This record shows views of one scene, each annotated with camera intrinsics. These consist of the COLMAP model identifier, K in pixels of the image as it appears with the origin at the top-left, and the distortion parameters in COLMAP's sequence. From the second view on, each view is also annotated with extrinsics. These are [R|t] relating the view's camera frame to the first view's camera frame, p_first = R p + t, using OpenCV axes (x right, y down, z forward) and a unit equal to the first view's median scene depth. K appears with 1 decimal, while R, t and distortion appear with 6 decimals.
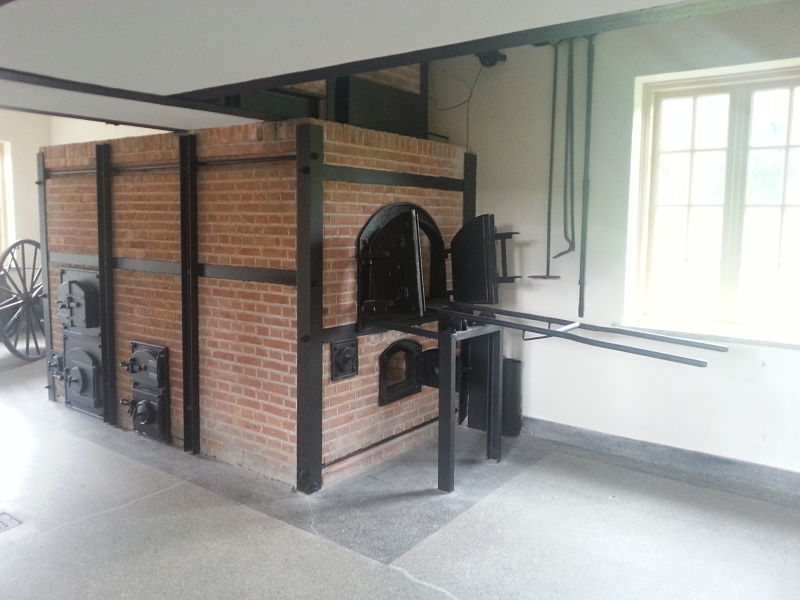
lens RADIAL K [[652.0, 0, 405.1], [0, 652.0, 291.9], [0, 0, 1]] dist [0.009587, -0.024585]
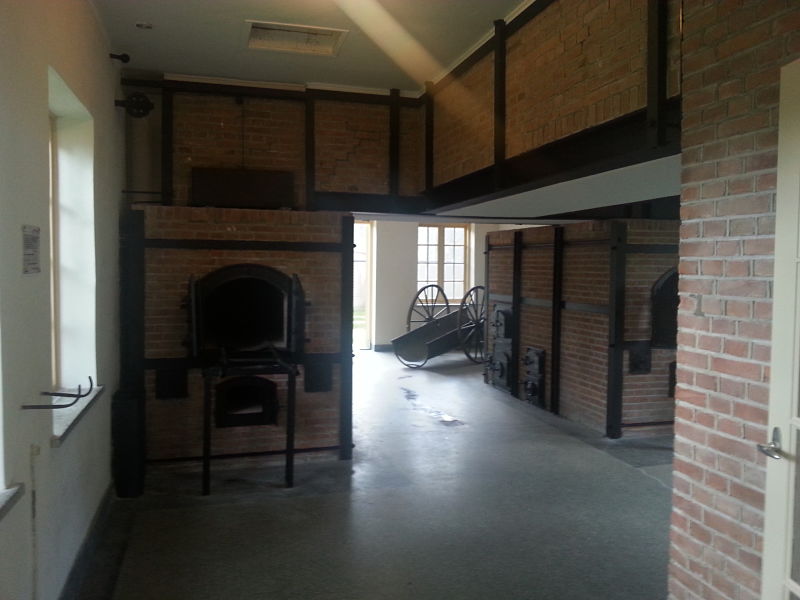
lens RADIAL K [[652.0, 0, 401.1], [0, 652.0, 298.3], [0, 0, 1]] dist [0.009587, -0.024585]
pose [[0.792977, 0.021912, -0.608858, 0.394018], [-0.060505, 0.997245, -0.042913, 0.048777], [0.606240, 0.070868, 0.792118, -0.616333]]
